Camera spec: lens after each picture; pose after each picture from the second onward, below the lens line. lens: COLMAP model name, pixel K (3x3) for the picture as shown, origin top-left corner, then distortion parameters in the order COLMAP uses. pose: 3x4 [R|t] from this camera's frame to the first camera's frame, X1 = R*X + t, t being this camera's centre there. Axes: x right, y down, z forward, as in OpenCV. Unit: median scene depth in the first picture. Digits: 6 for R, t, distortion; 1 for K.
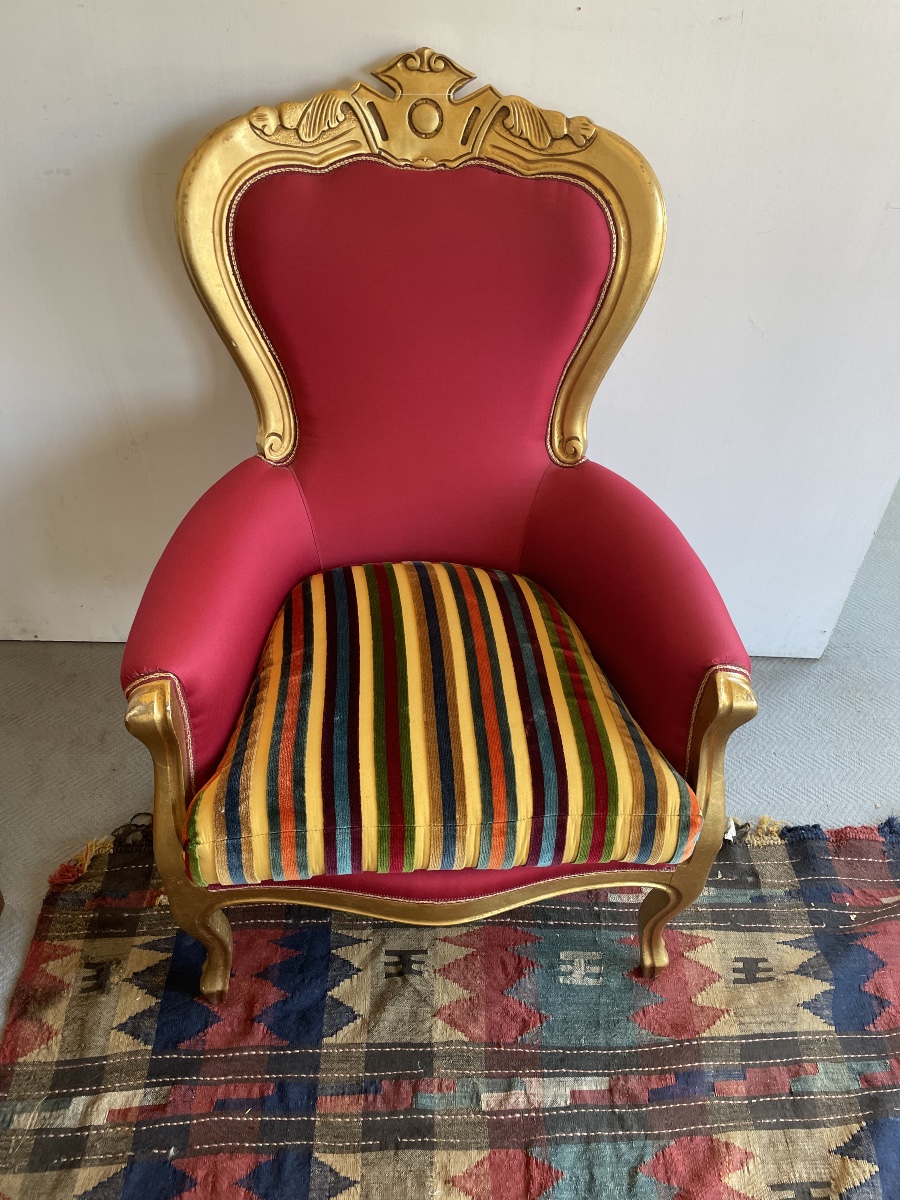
lens RADIAL K [[912.8, 0, 472.9], [0, 912.8, 591.8], [0, 0, 1]] dist [0.073241, -0.099145]
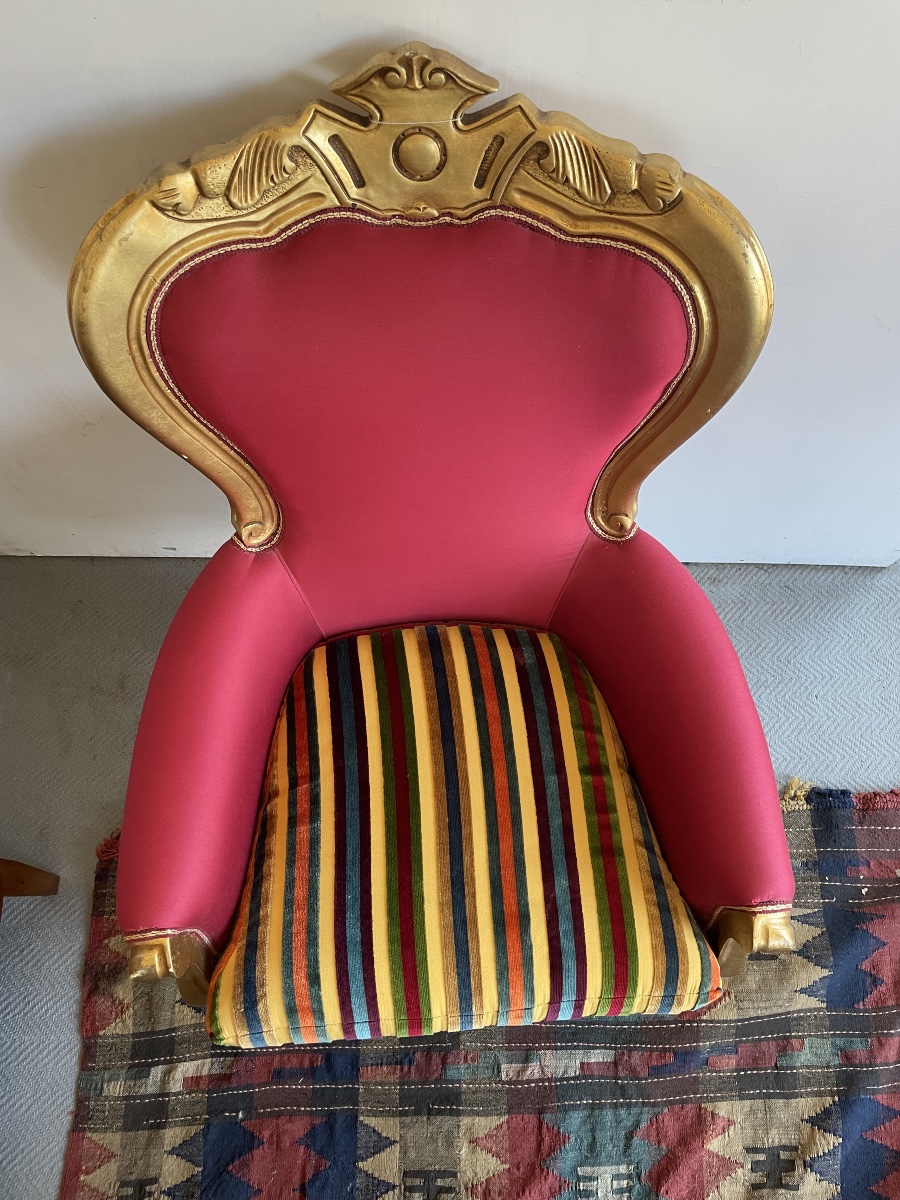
lens RADIAL K [[912.8, 0, 470.9], [0, 912.8, 590.6], [0, 0, 1]] dist [0.073241, -0.099145]
pose [[0.998927, 0.010691, -0.045064, 0.015769], [0.011877, 0.881321, 0.472369, -0.497047], [0.044766, -0.472397, 0.880248, 0.257065]]
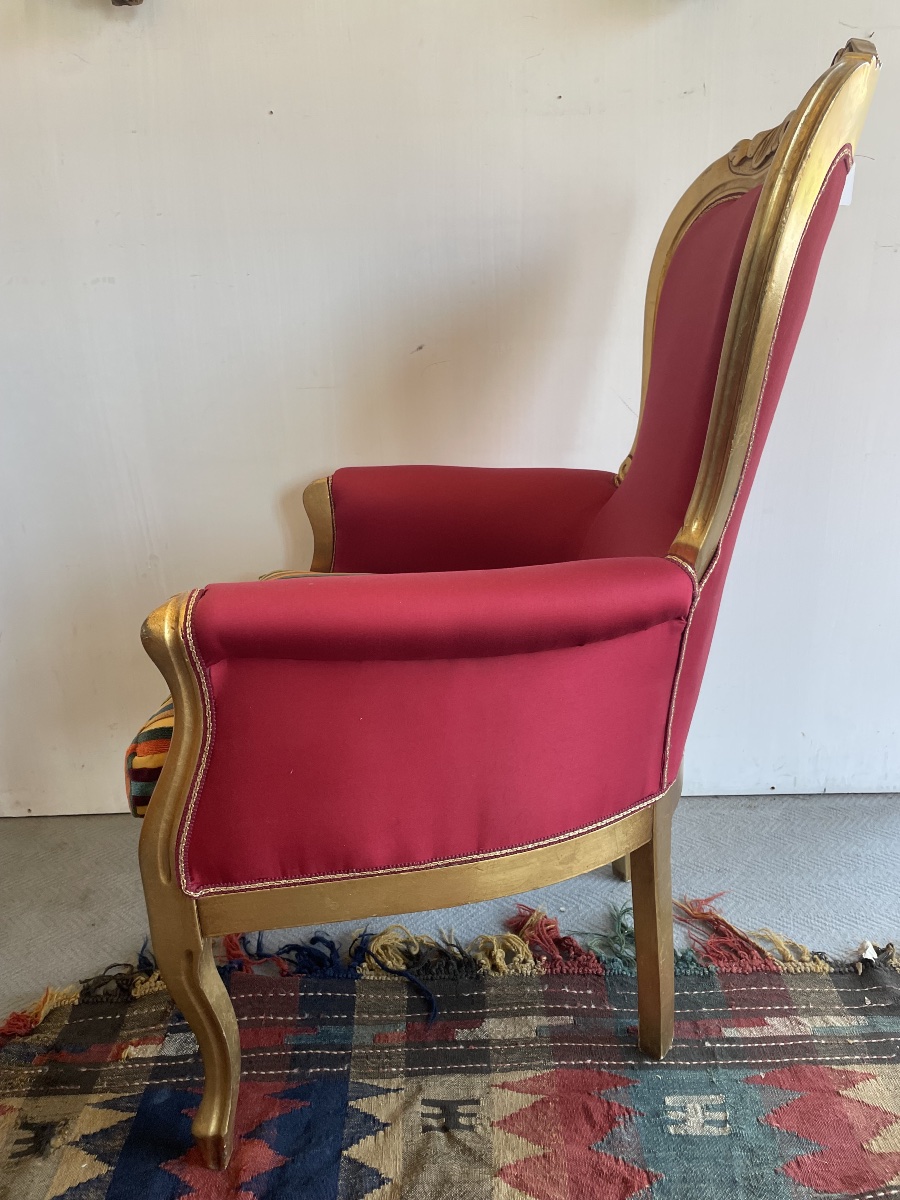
lens RADIAL K [[912.8, 0, 450.8], [0, 912.8, 593.8], [0, 0, 1]] dist [0.073241, -0.099145]
pose [[0.996022, -0.073720, -0.050052, -0.007291], [0.045842, 0.905622, -0.421601, 0.359005], [0.076409, 0.417630, 0.905399, 0.184002]]
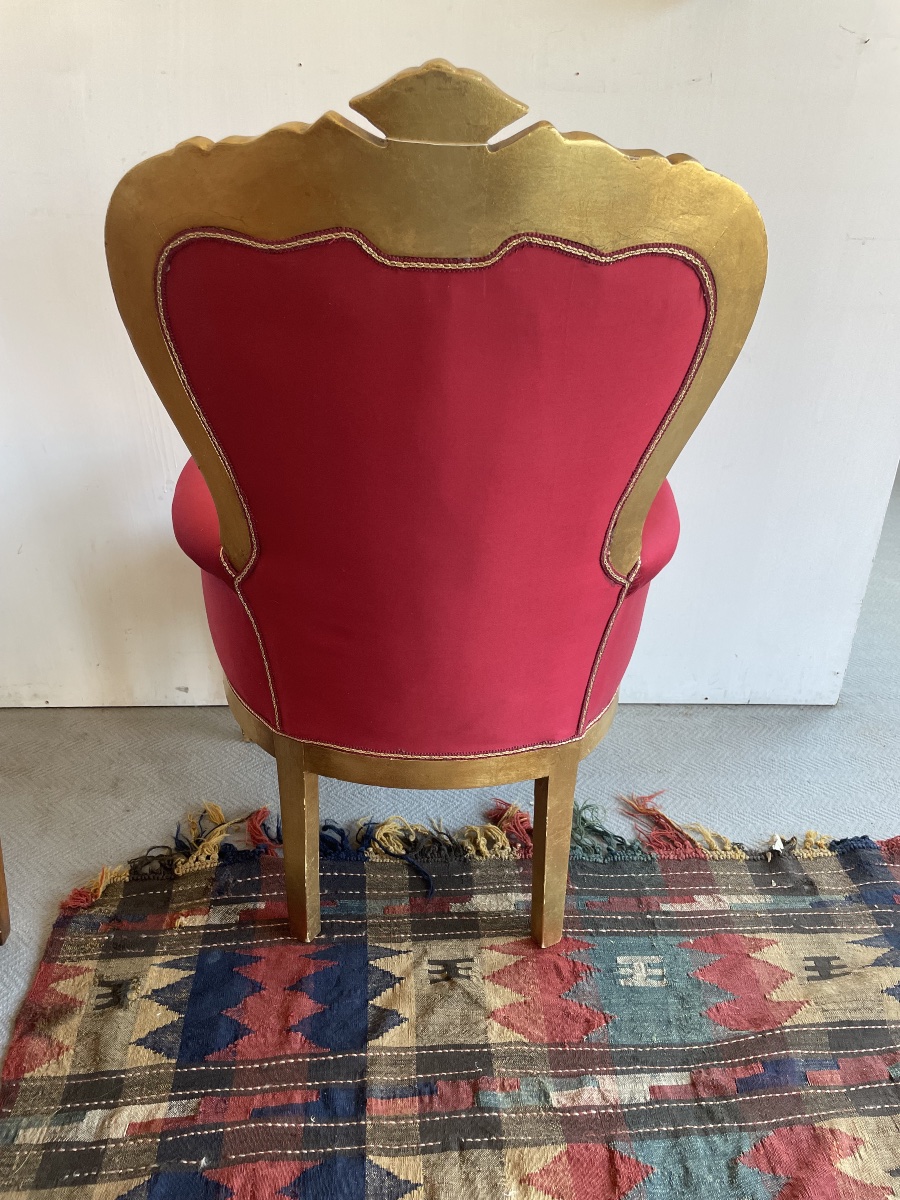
lens RADIAL K [[912.8, 0, 458.6], [0, 912.8, 590.7], [0, 0, 1]] dist [0.073241, -0.099145]
pose [[0.999034, -0.030941, 0.031207, -0.087701], [0.038174, 0.962817, -0.267444, 0.300969], [-0.021772, 0.268377, 0.963068, 0.016362]]
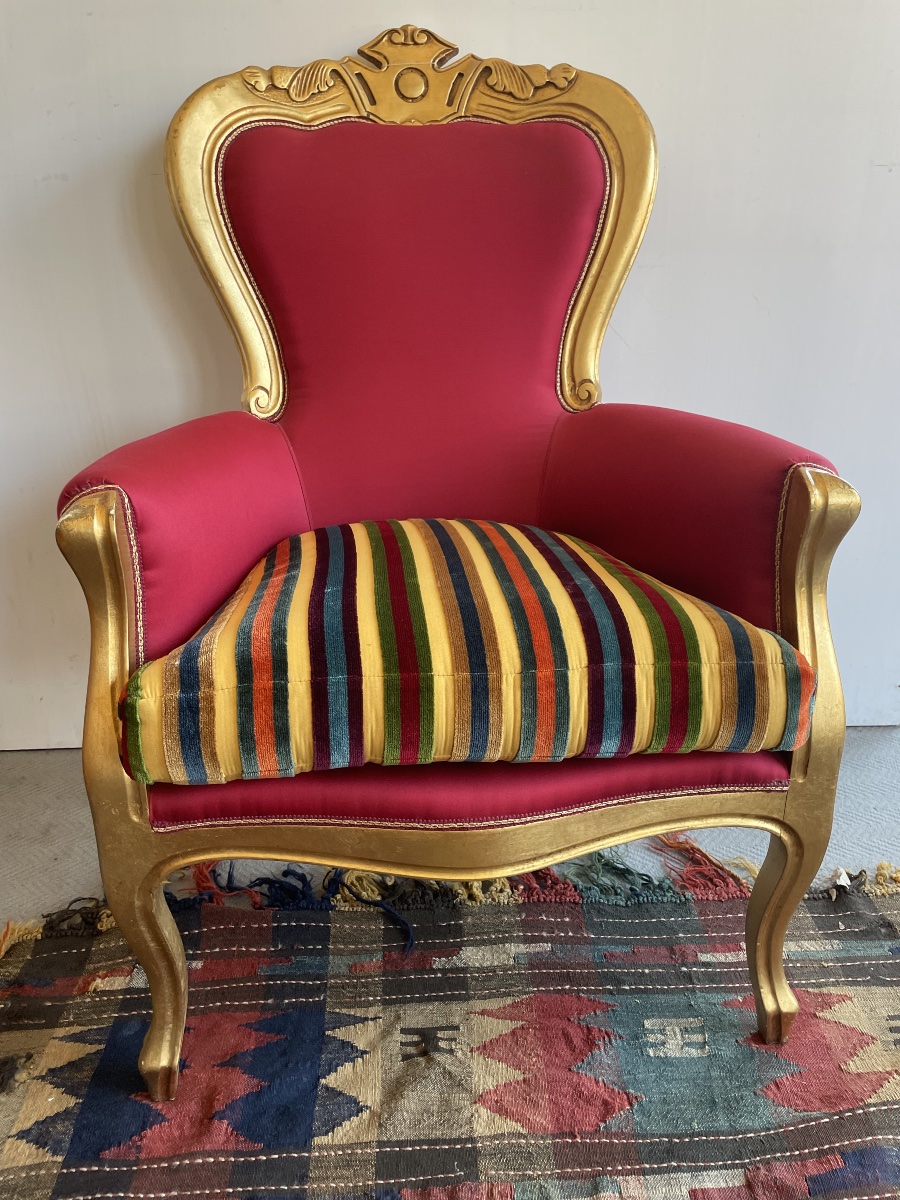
lens RADIAL K [[912.8, 0, 459.8], [0, 912.8, 593.5], [0, 0, 1]] dist [0.073241, -0.099145]
pose [[0.997978, -0.063462, -0.003587, -0.026775], [0.057717, 0.928379, -0.367125, 0.365539], [0.026628, 0.366176, 0.930165, 0.221248]]
